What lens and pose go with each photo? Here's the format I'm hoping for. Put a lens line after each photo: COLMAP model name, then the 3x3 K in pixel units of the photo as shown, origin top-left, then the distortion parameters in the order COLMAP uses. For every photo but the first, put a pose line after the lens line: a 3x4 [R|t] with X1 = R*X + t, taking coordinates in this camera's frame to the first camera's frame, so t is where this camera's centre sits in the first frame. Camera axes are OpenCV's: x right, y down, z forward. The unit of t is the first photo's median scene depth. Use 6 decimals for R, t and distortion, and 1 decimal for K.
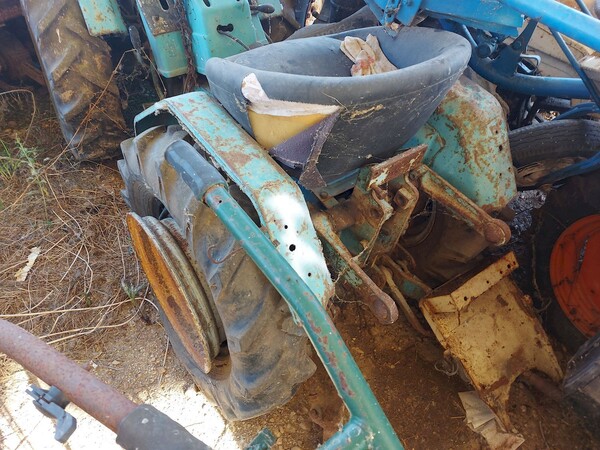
lens RADIAL K [[436.7, 0, 303.4], [0, 436.7, 227.4], [0, 0, 1]] dist [0.071844, -0.076970]
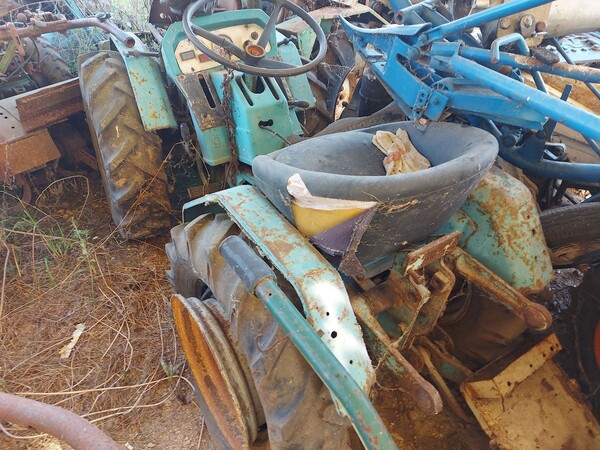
lens RADIAL K [[436.7, 0, 302.4], [0, 436.7, 224.0], [0, 0, 1]] dist [0.071844, -0.076970]
pose [[0.998188, -0.008262, -0.059604, -0.022278], [-0.001059, 0.987965, -0.154674, -0.031650], [0.060165, 0.154457, 0.986166, -0.038626]]
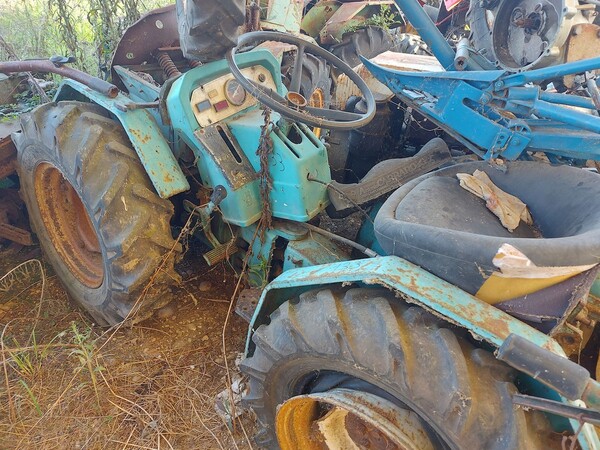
lens RADIAL K [[436.7, 0, 300.4], [0, 436.7, 222.2], [0, 0, 1]] dist [0.071844, -0.076970]
pose [[0.947831, -0.161044, 0.275103, -0.500722], [0.206645, 0.967524, -0.145583, -0.206175], [-0.242723, 0.194837, 0.950328, 0.075528]]
